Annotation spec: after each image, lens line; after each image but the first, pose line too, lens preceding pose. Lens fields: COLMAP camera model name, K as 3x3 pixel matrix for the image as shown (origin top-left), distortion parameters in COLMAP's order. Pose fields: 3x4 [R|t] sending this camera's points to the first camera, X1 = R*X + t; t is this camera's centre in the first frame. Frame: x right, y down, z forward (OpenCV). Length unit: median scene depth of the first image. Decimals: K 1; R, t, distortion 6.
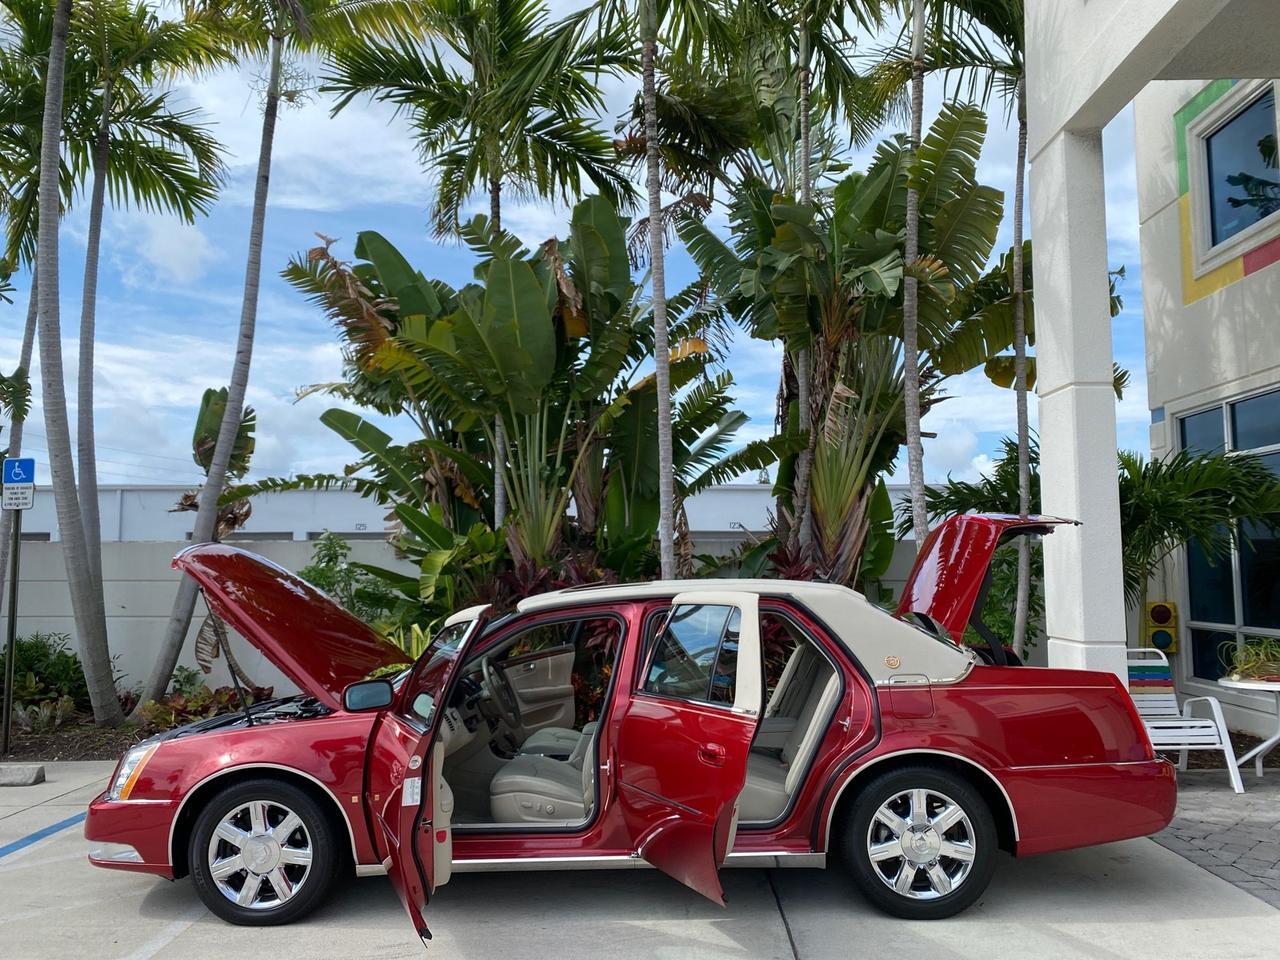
lens RADIAL K [[970.3, 0, 640.7], [0, 970.3, 479.6], [0, 0, 1]] dist [0.061735, -0.076979]
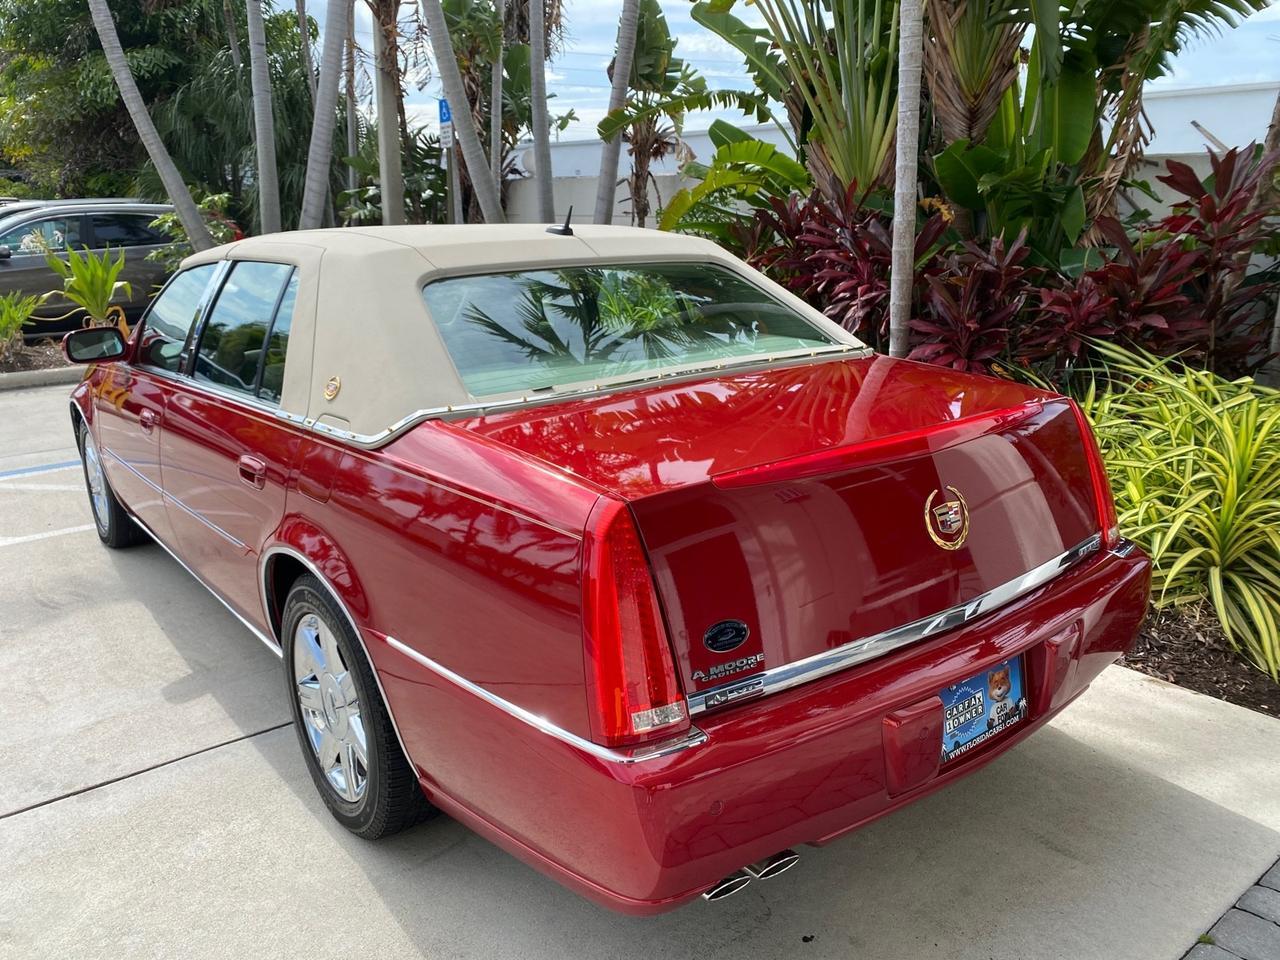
lens RADIAL K [[985.9, 0, 637.1], [0, 985.9, 478.3], [0, 0, 1]] dist [-0.002090, 0.009109]
pose [[0.639651, 0.206041, -0.740536, 0.362660], [0.069554, 0.943938, 0.322712, 0.035202], [0.765513, -0.257930, 0.589460, 0.382232]]
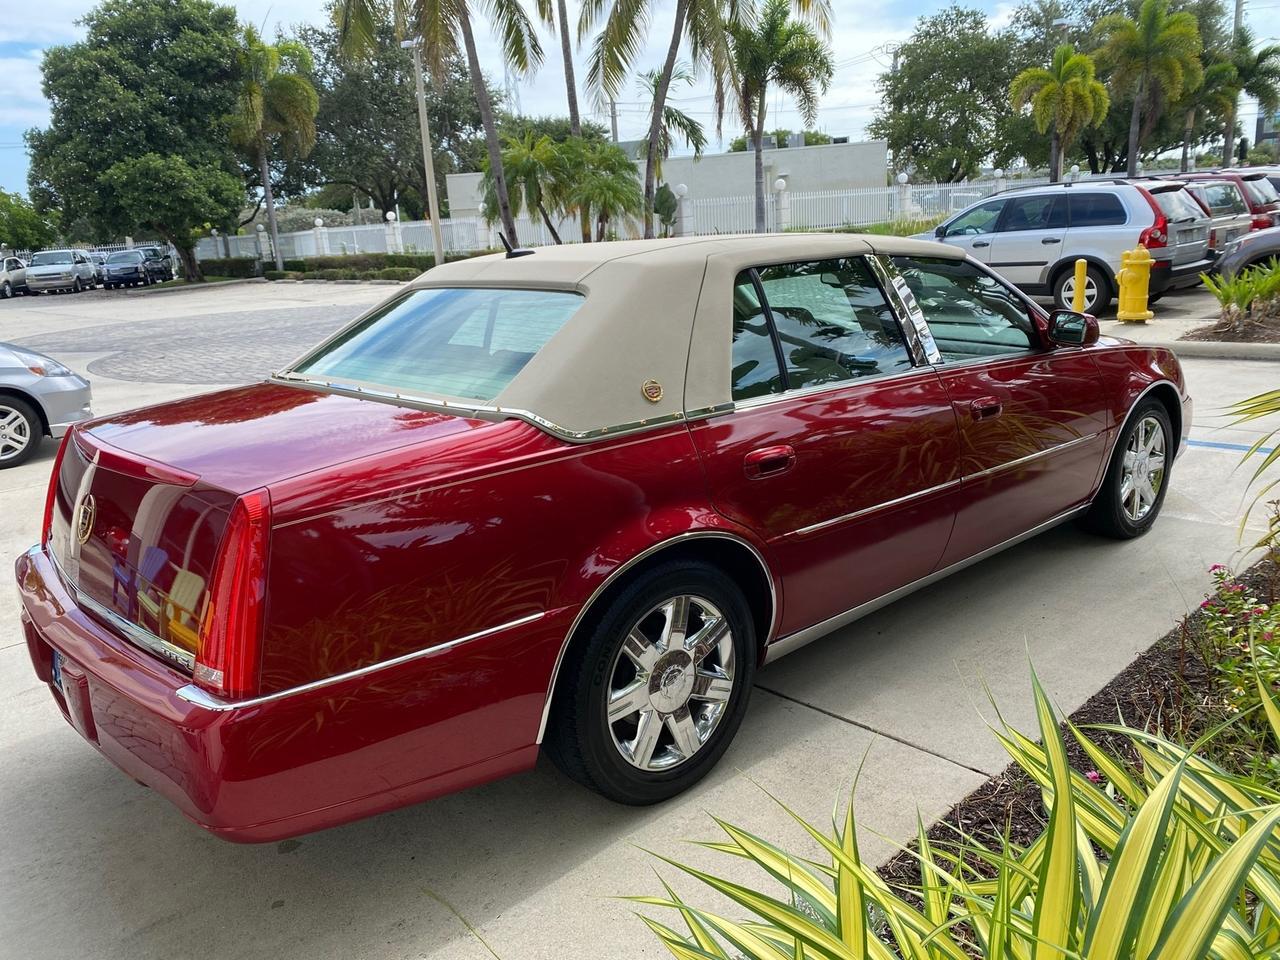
lens RADIAL K [[997.6, 0, 640.7], [0, 997.6, 478.7], [0, 0, 1]] dist [-0.002570, -0.002030]
pose [[-0.709399, 0.230464, -0.666063, 0.328410], [0.140021, 0.972275, 0.187284, 0.073247], [0.690759, 0.039596, -0.722000, 0.833233]]
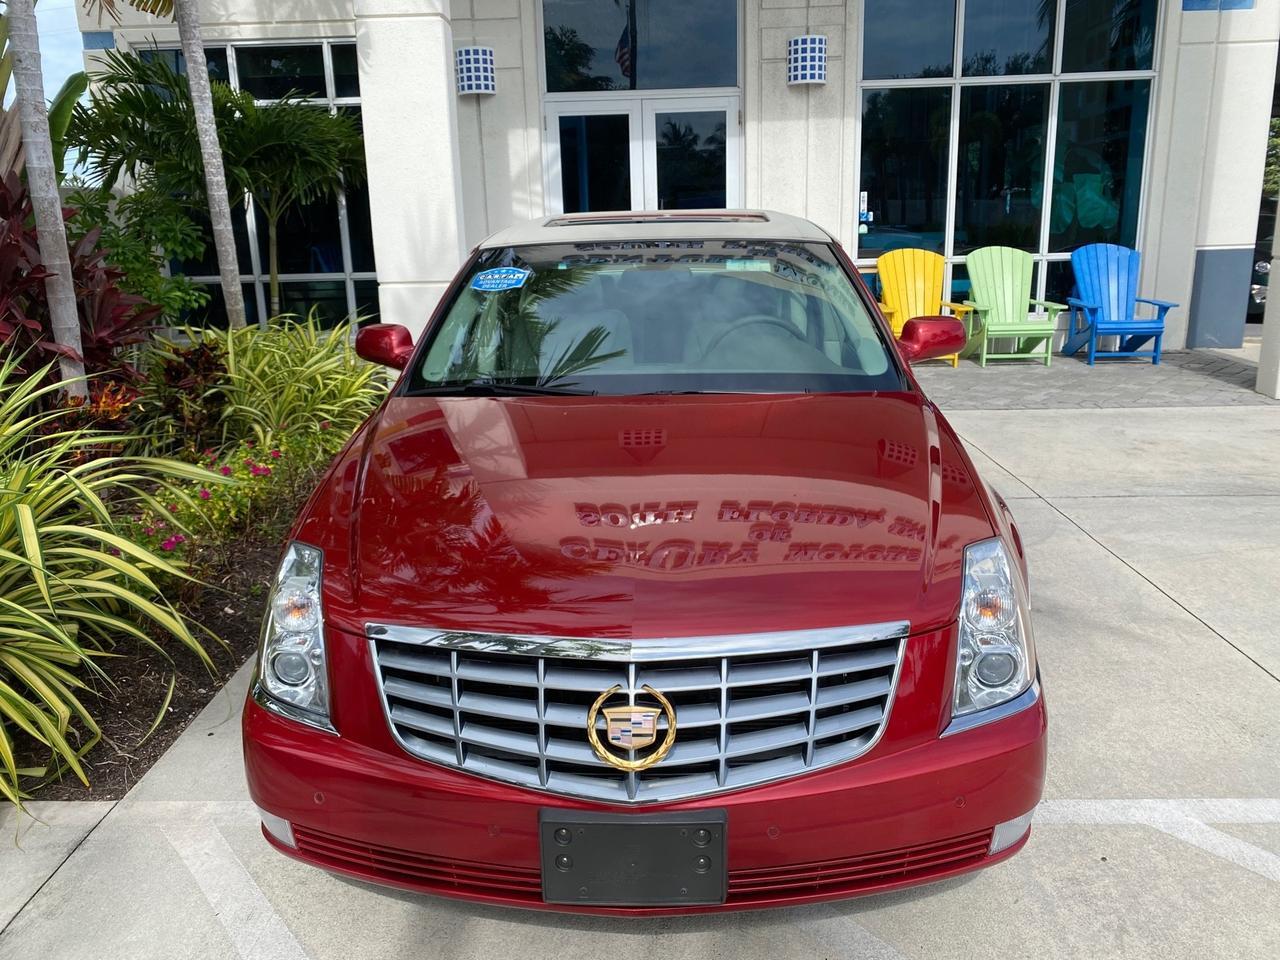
lens RADIAL K [[982.4, 0, 640.6], [0, 982.4, 476.3], [0, 0, 1]] dist [0.005173, 0.003217]
pose [[0.011169, -0.248440, 0.968583, -0.450859], [-0.062839, 0.966554, 0.248645, 0.066367], [-0.997961, -0.063642, -0.004816, 0.567156]]
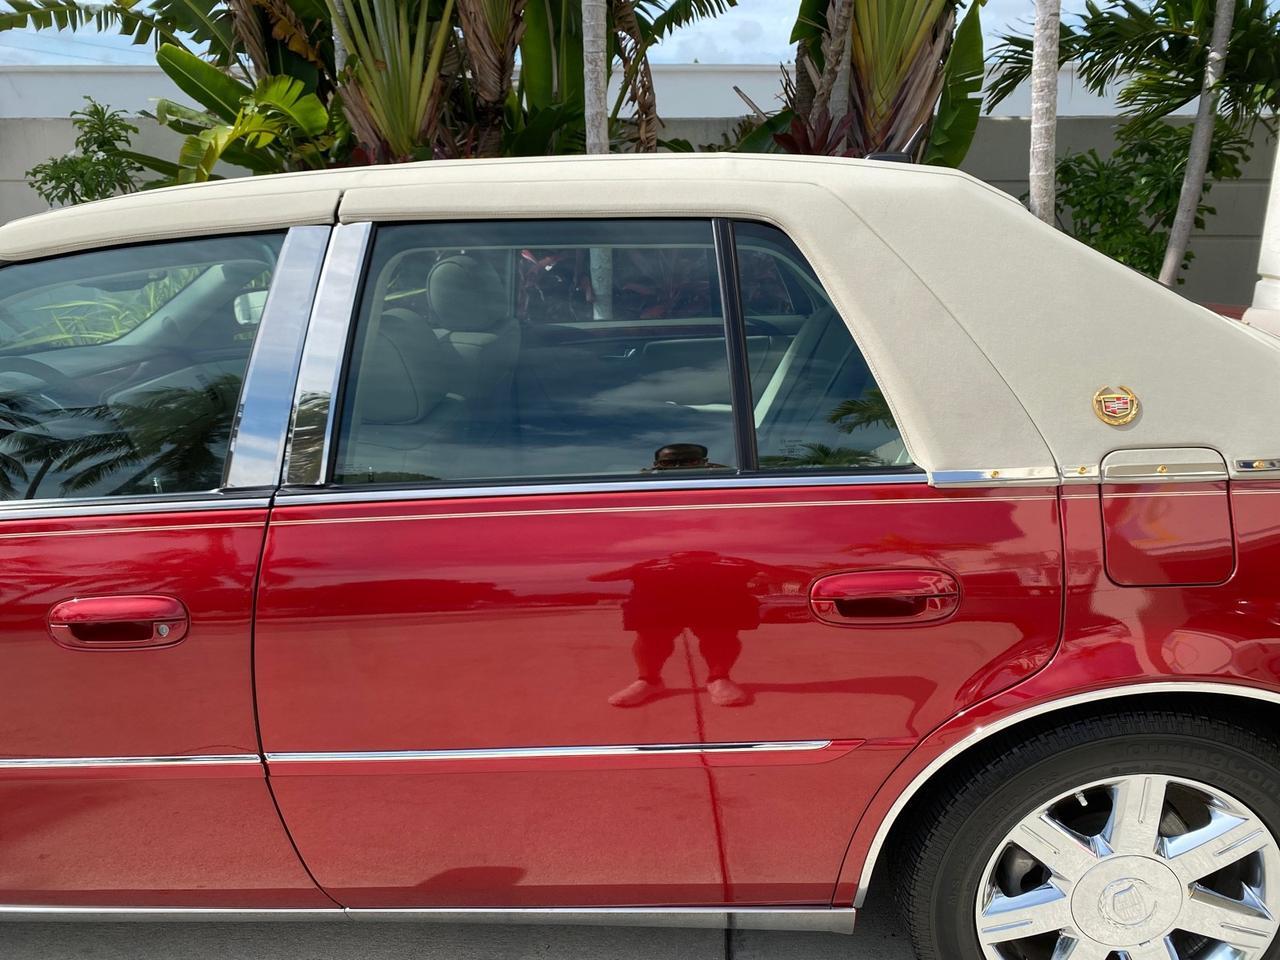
lens RADIAL K [[985.5, 0, 639.4], [0, 985.5, 469.9], [0, 0, 1]] dist [0.006536, -0.001757]
pose [[0.999911, 0.003260, -0.012961, 0.051817], [0.001741, 0.929755, 0.368174, 0.042451], [0.013251, -0.368164, 0.929666, 0.331817]]
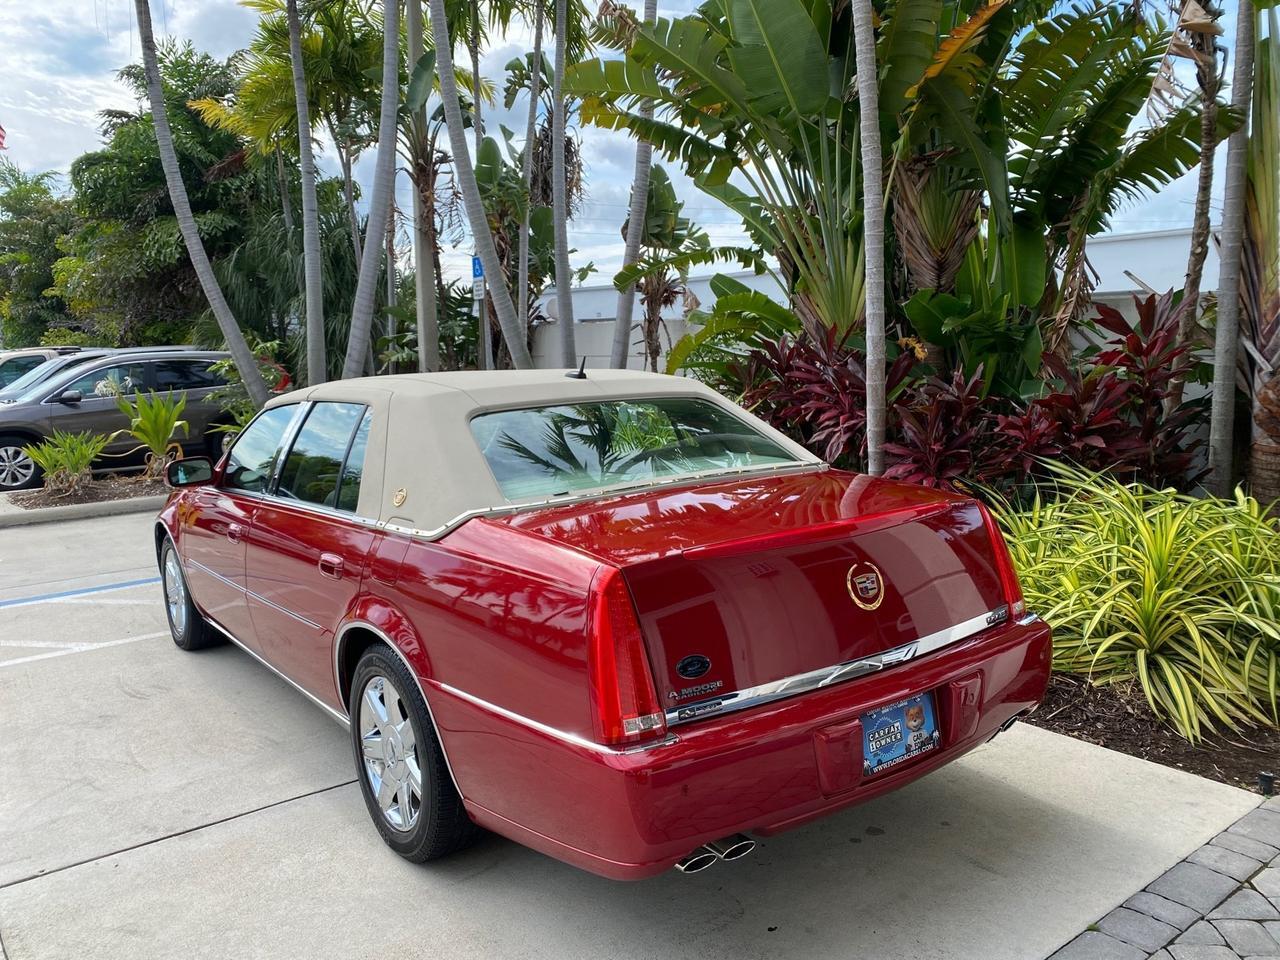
lens RADIAL K [[974.9, 0, 637.3], [0, 974.9, 483.4], [0, 0, 1]] dist [0.033612, -0.034147]
pose [[0.624138, 0.102800, -0.774522, 0.420844], [0.086124, 0.976214, 0.198972, 0.027101], [0.776553, -0.190891, 0.600439, 0.344984]]
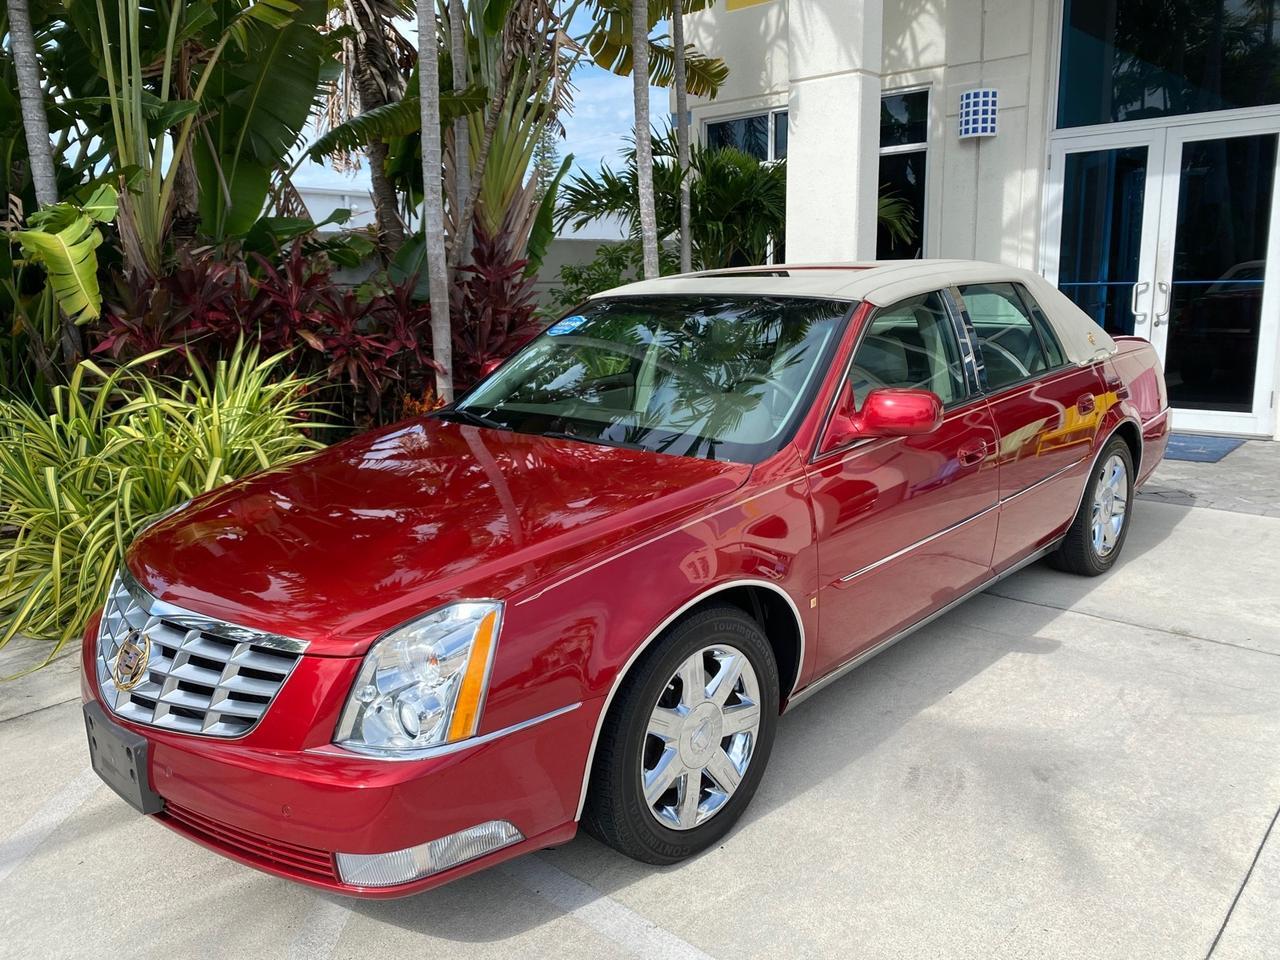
lens RADIAL K [[985.5, 0, 639.4], [0, 985.5, 469.9], [0, 0, 1]] dist [0.006536, -0.001757]
pose [[0.662768, -0.152954, 0.733037, -0.375424], [-0.049158, 0.967918, 0.246410, 0.044466], [-0.747209, -0.199347, 0.633986, 0.325573]]
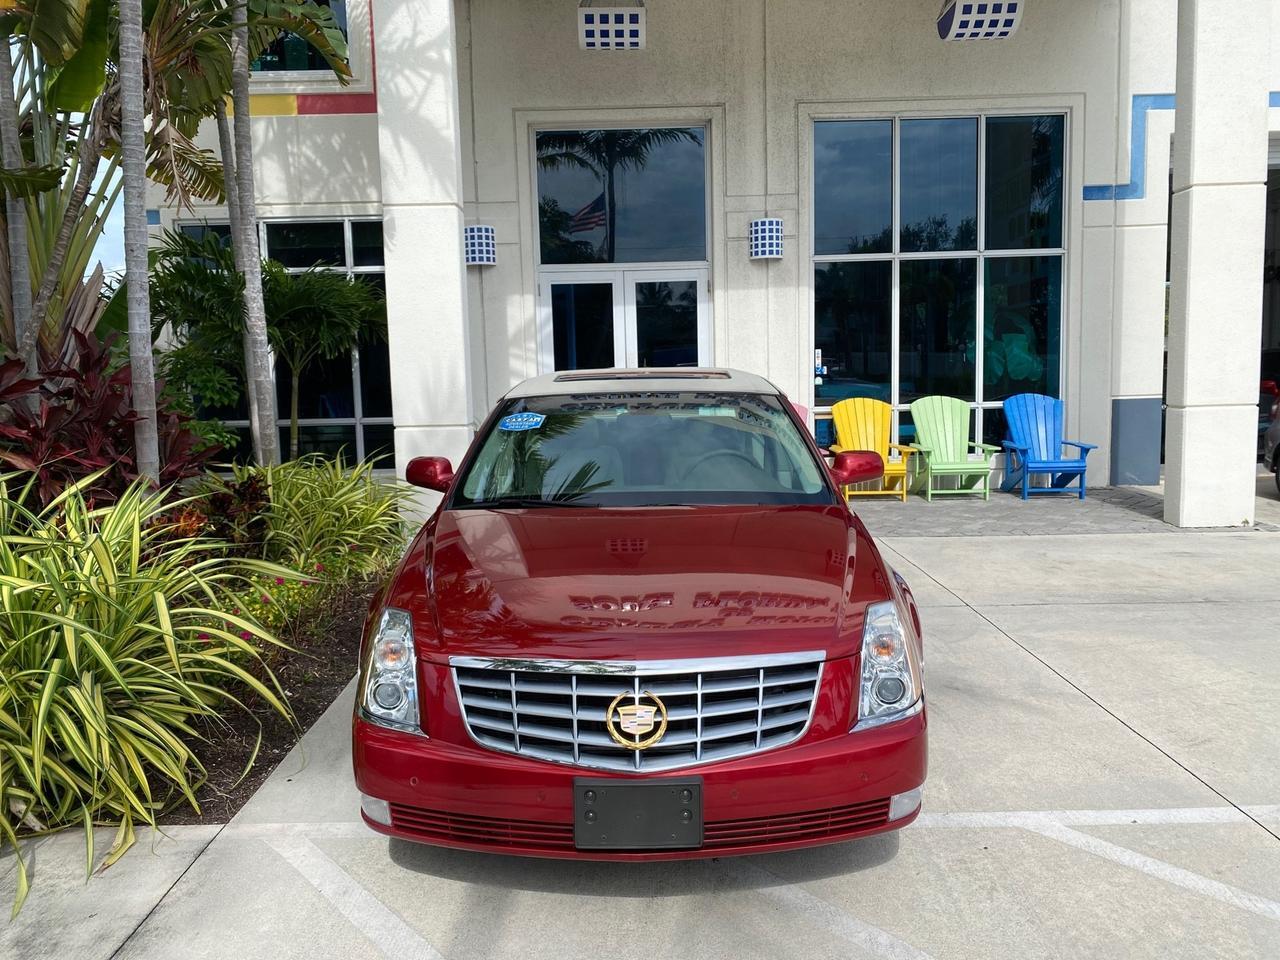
lens RADIAL K [[970.3, 0, 640.7], [0, 970.3, 479.6], [0, 0, 1]] dist [0.061735, -0.076979]
pose [[-0.013866, -0.108954, 0.993950, -0.543002], [-0.065365, 0.992018, 0.107830, 0.063121], [-0.997765, -0.063474, -0.020877, 0.573685]]
